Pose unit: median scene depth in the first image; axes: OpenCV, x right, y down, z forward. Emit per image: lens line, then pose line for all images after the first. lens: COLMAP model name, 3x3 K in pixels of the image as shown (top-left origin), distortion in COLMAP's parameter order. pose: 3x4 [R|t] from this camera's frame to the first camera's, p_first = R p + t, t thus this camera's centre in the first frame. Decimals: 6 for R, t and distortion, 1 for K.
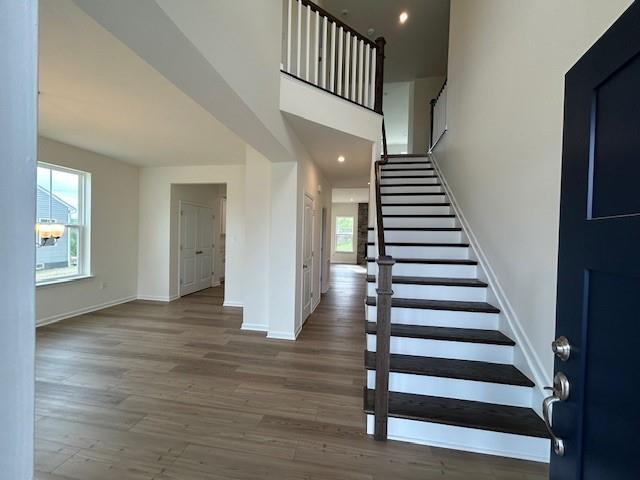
lens RADIAL K [[257.1, 0, 320.0], [0, 257.1, 240.0], [0, 0, 1]] dist [0.000552, 0.000118]
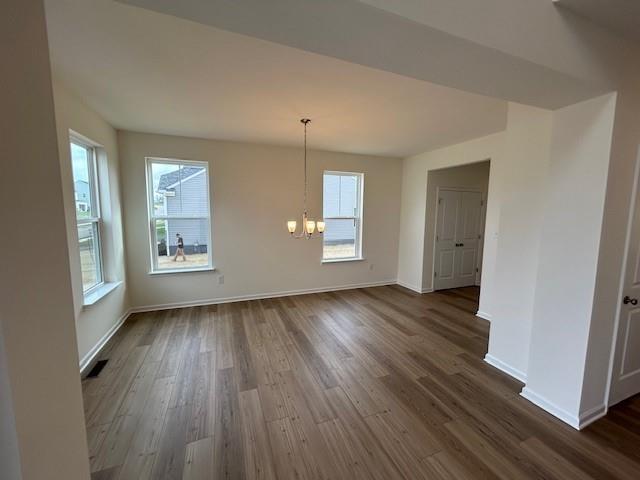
lens RADIAL K [[257.1, 0, 320.0], [0, 257.1, 240.0], [0, 0, 1]] dist [0.000552, 0.000118]
pose [[0.509625, 0.075182, -0.857106, 0.051264], [-0.012388, 0.996713, 0.080062, -0.045931], [0.860308, -0.030183, 0.508881, 0.216175]]
